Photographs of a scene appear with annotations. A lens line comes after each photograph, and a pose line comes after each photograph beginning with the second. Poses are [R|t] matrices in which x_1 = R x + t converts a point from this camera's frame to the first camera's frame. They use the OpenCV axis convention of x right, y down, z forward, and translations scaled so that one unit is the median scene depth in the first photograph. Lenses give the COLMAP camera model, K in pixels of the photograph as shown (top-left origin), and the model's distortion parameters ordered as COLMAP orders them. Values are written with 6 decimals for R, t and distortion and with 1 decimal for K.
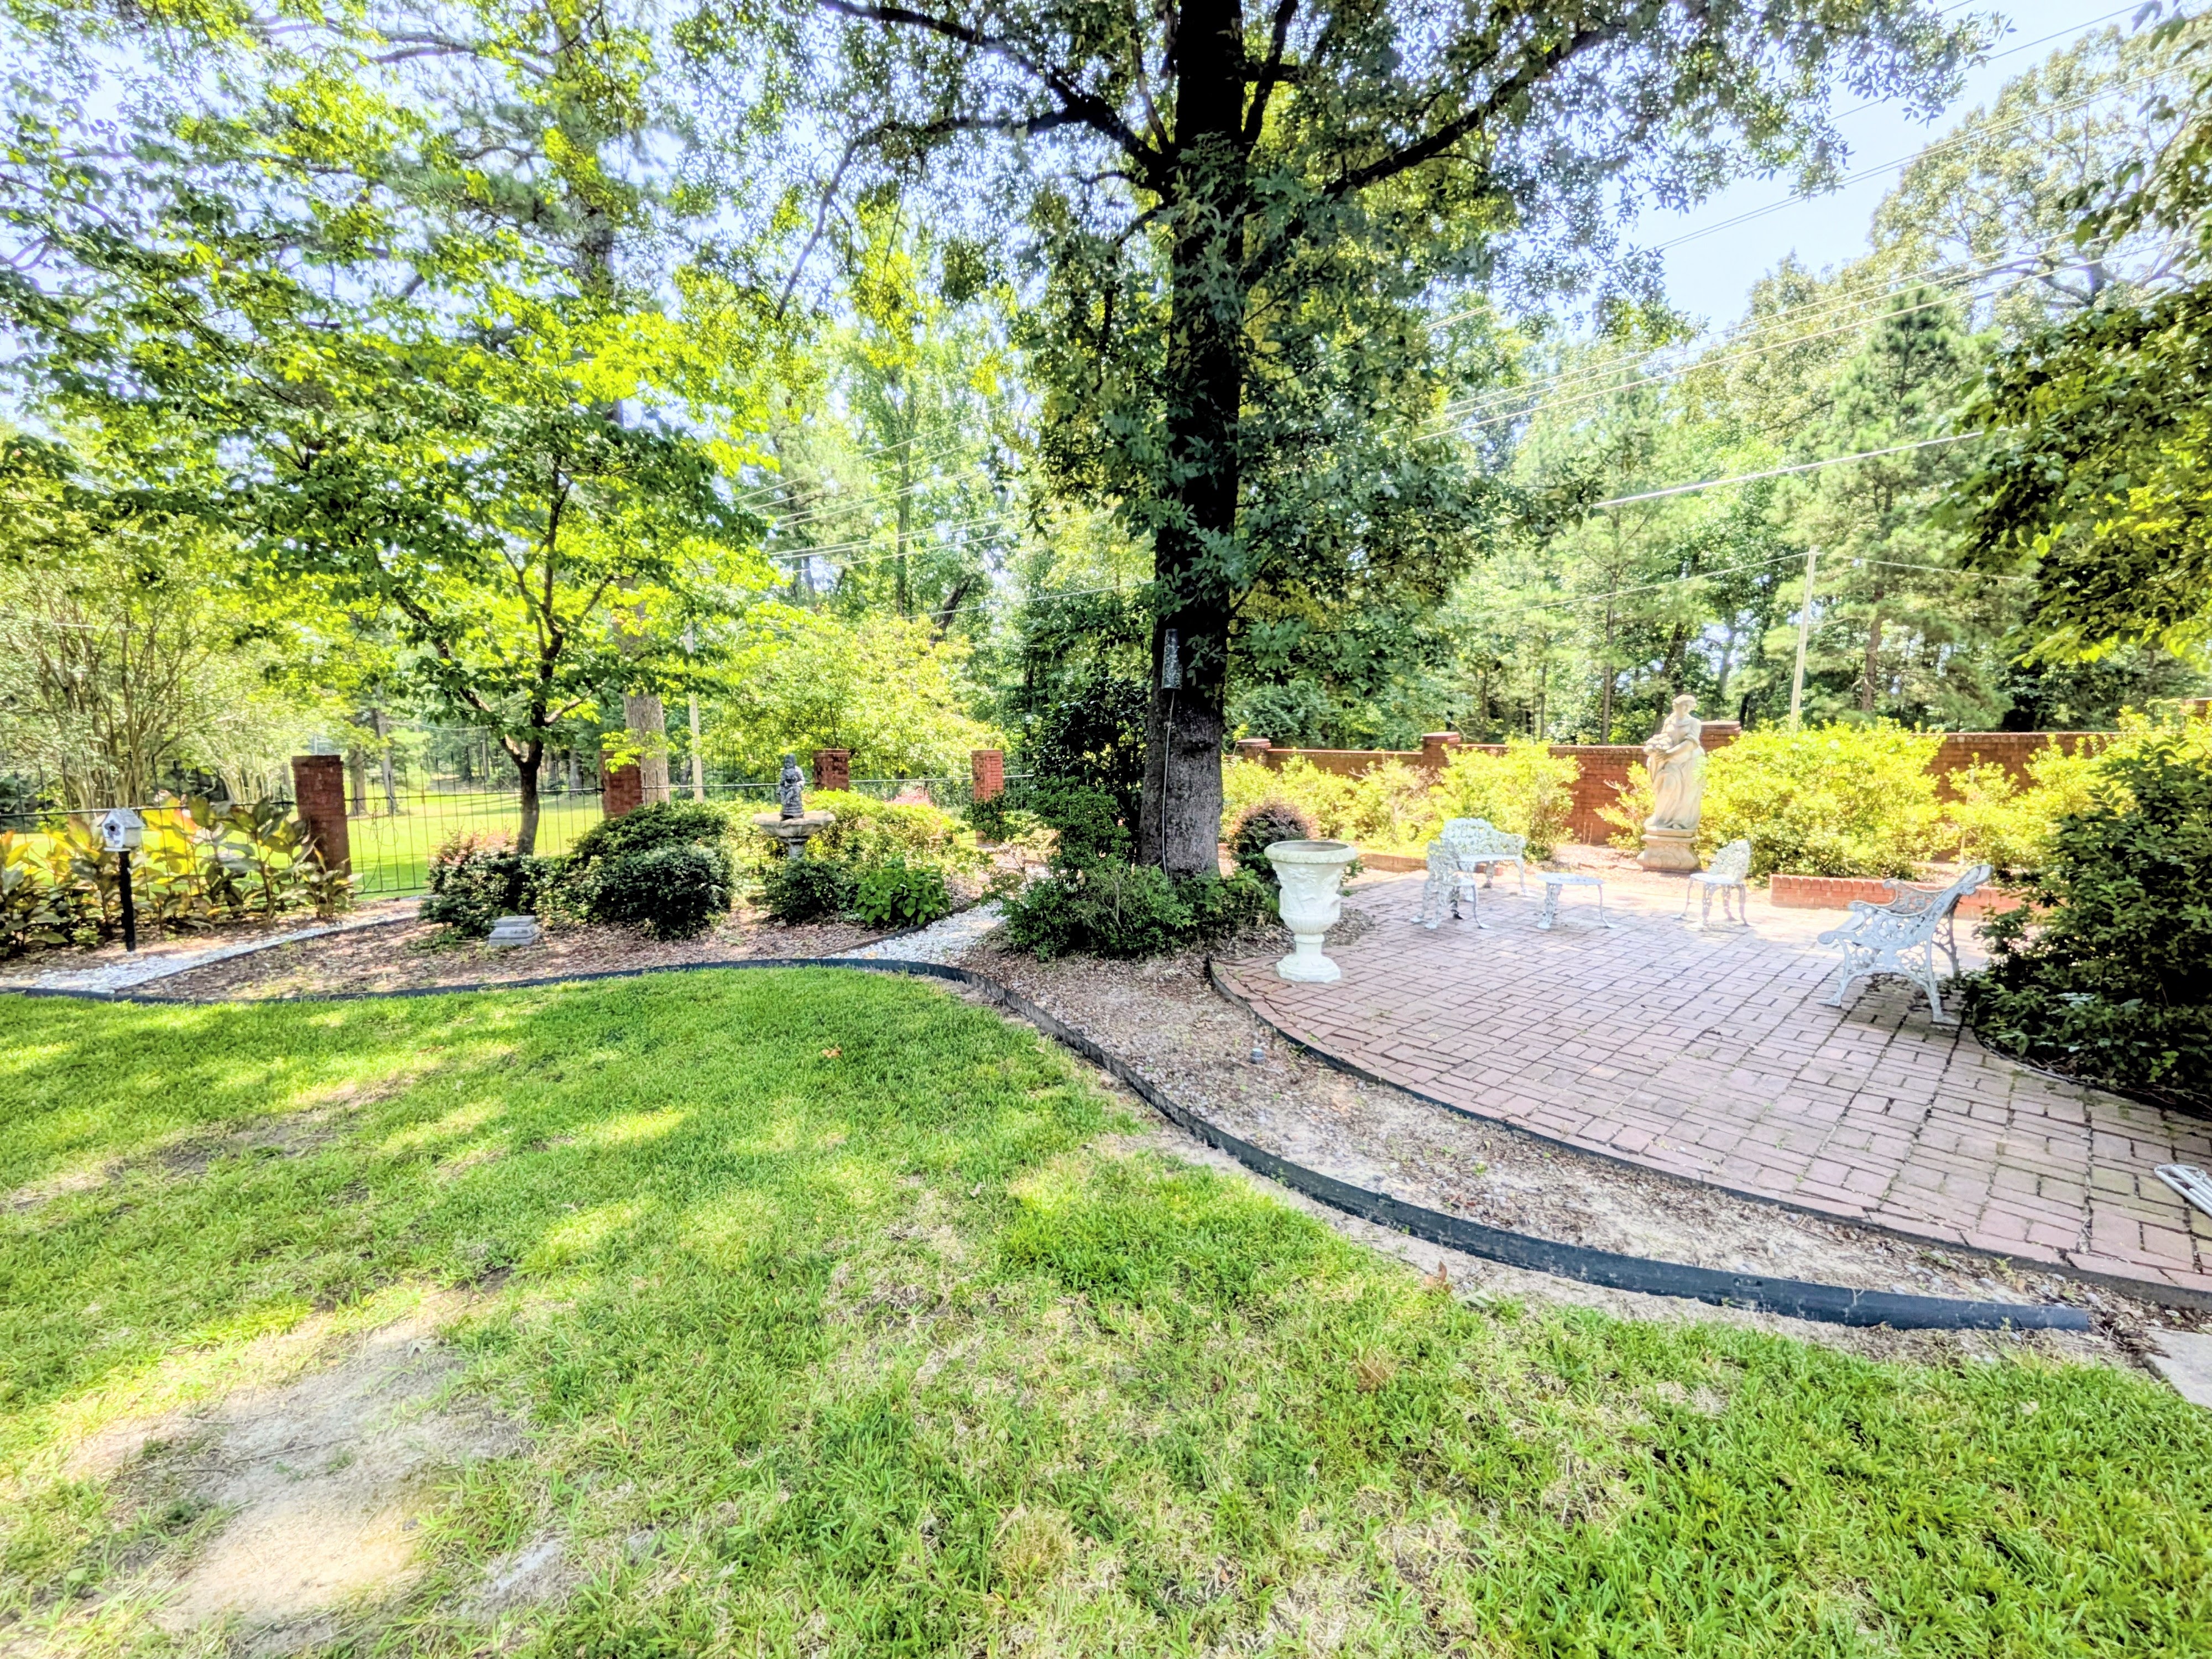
lens RADIAL K [[874.8, 0, 1108.9], [0, 874.8, 831.7], [0, 0, 1]] dist [0.010803, -0.003875]
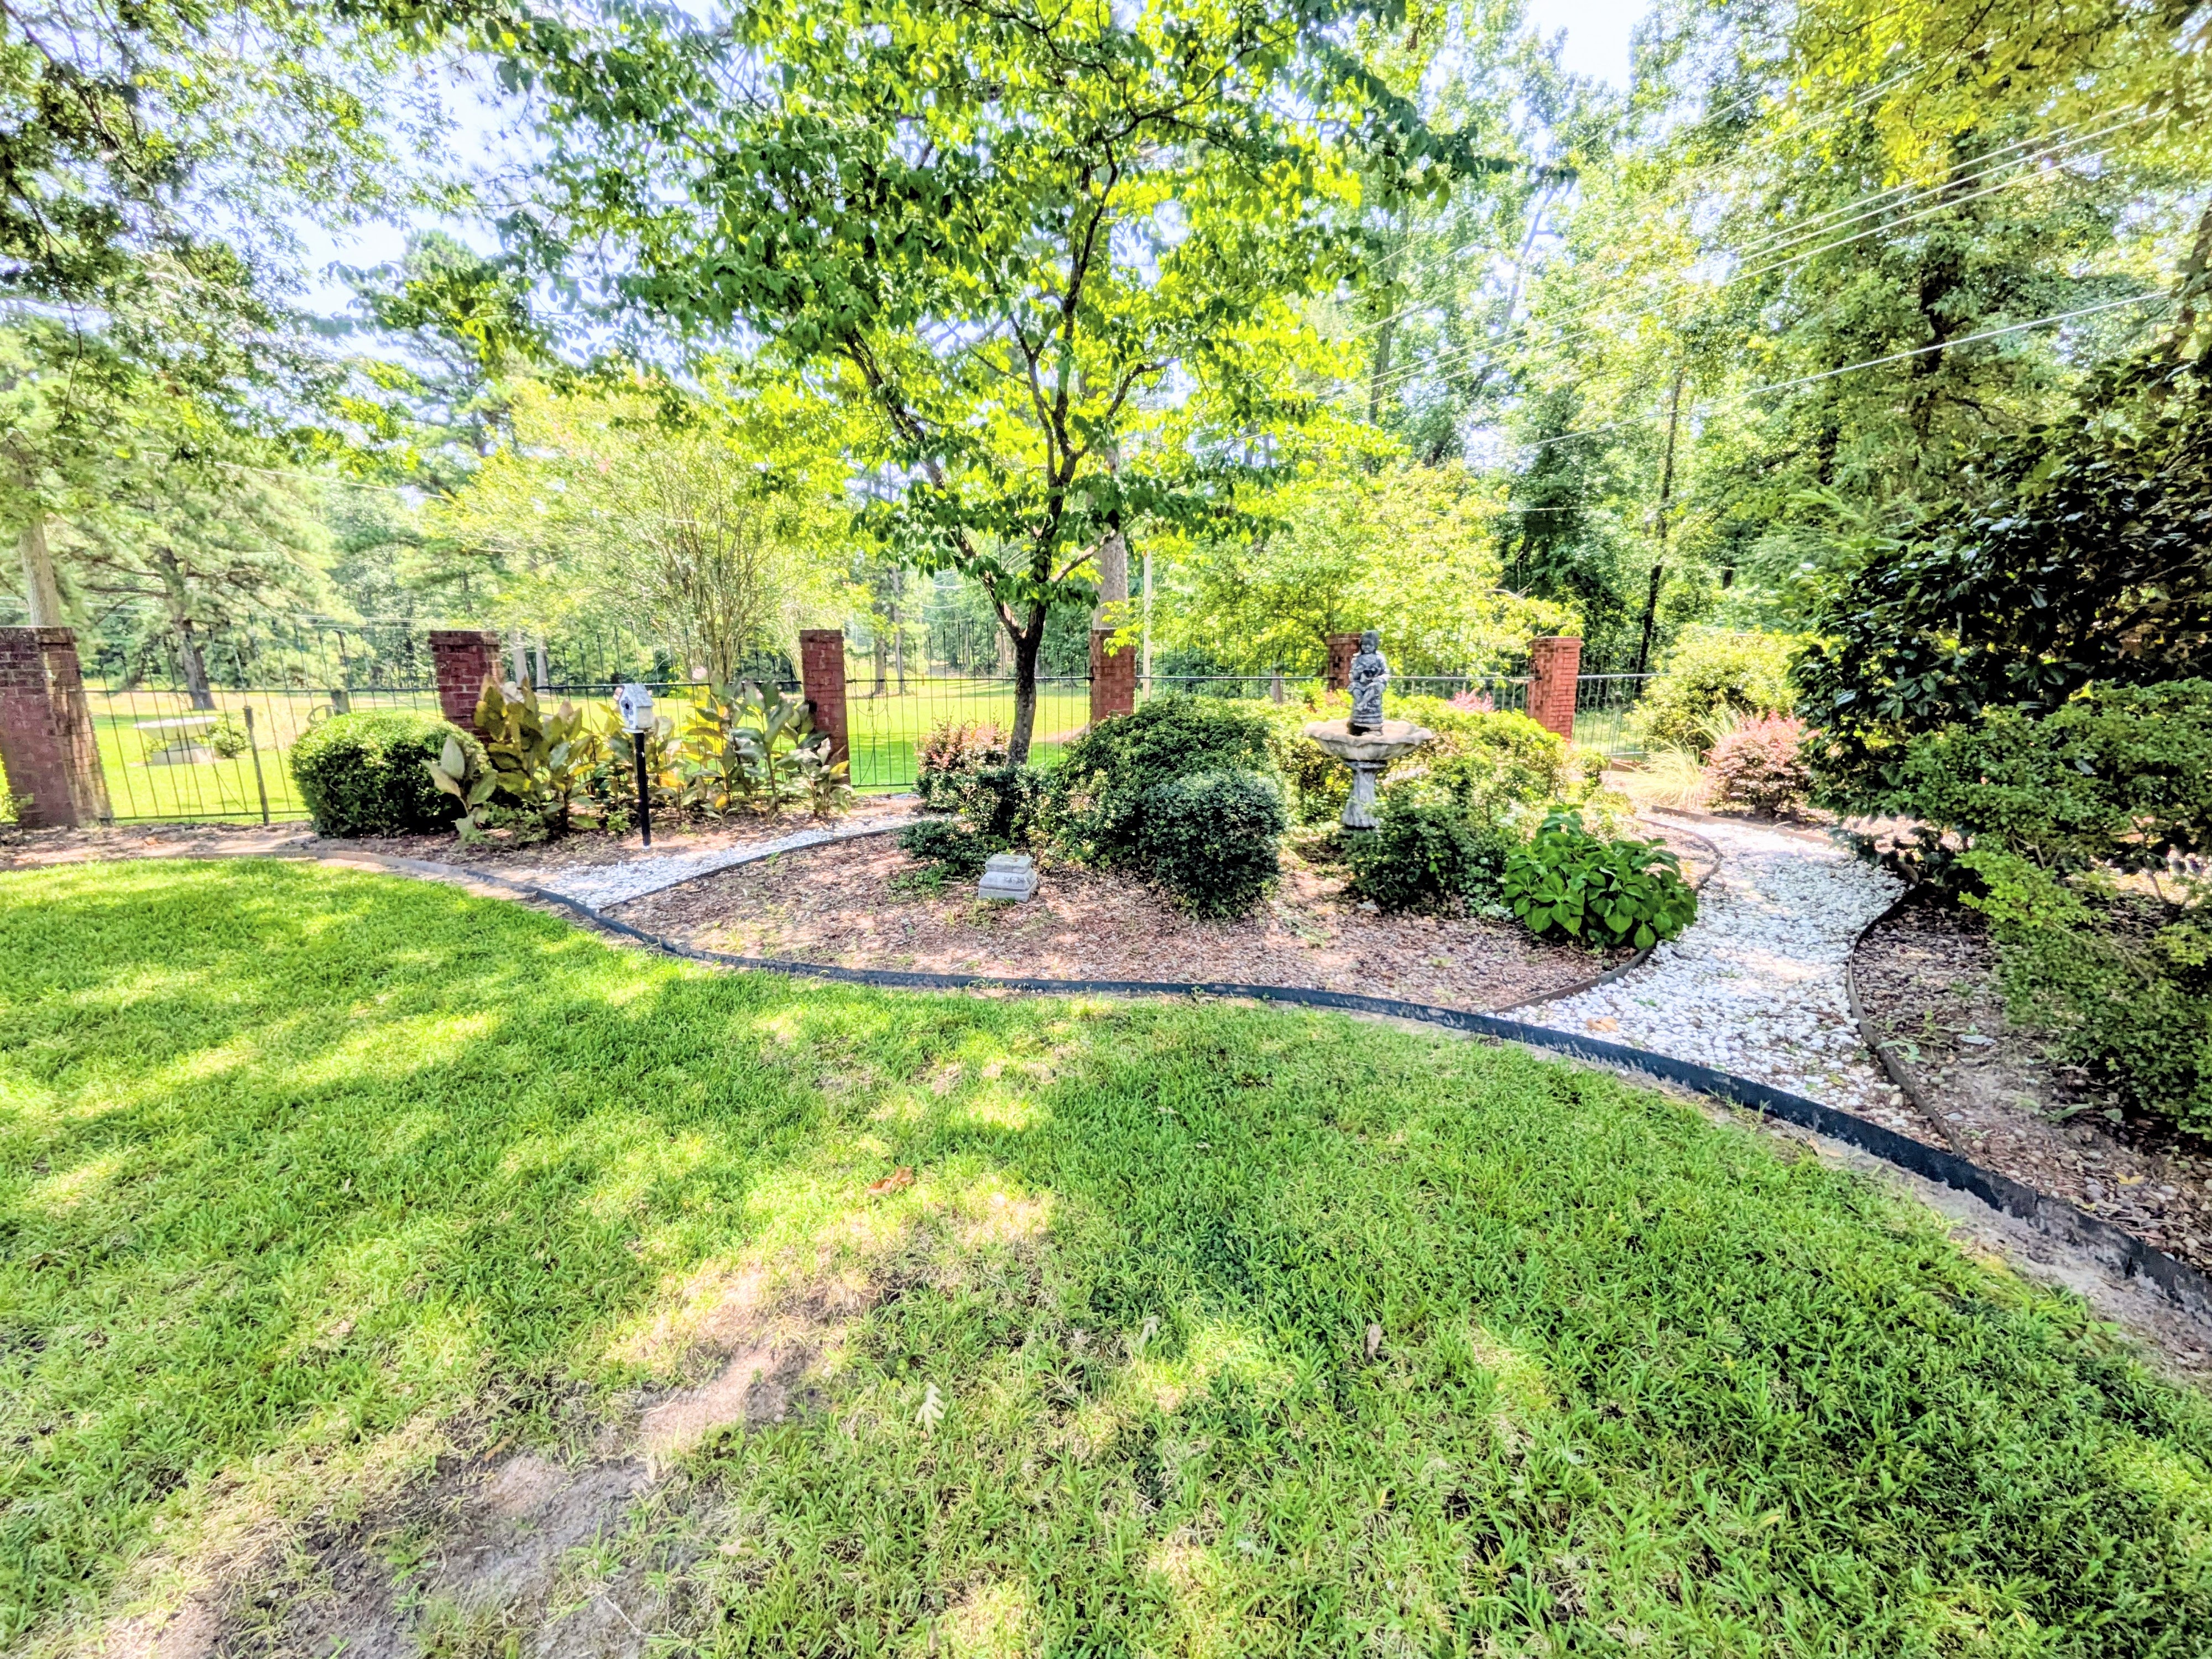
lens RADIAL K [[874.8, 0, 1108.9], [0, 874.8, 831.7], [0, 0, 1]] dist [0.010803, -0.003875]
pose [[0.896698, 0.105788, -0.429816, -0.281357], [-0.055712, 0.990273, 0.127501, -0.015796], [0.439123, -0.090384, 0.893869, 0.377419]]
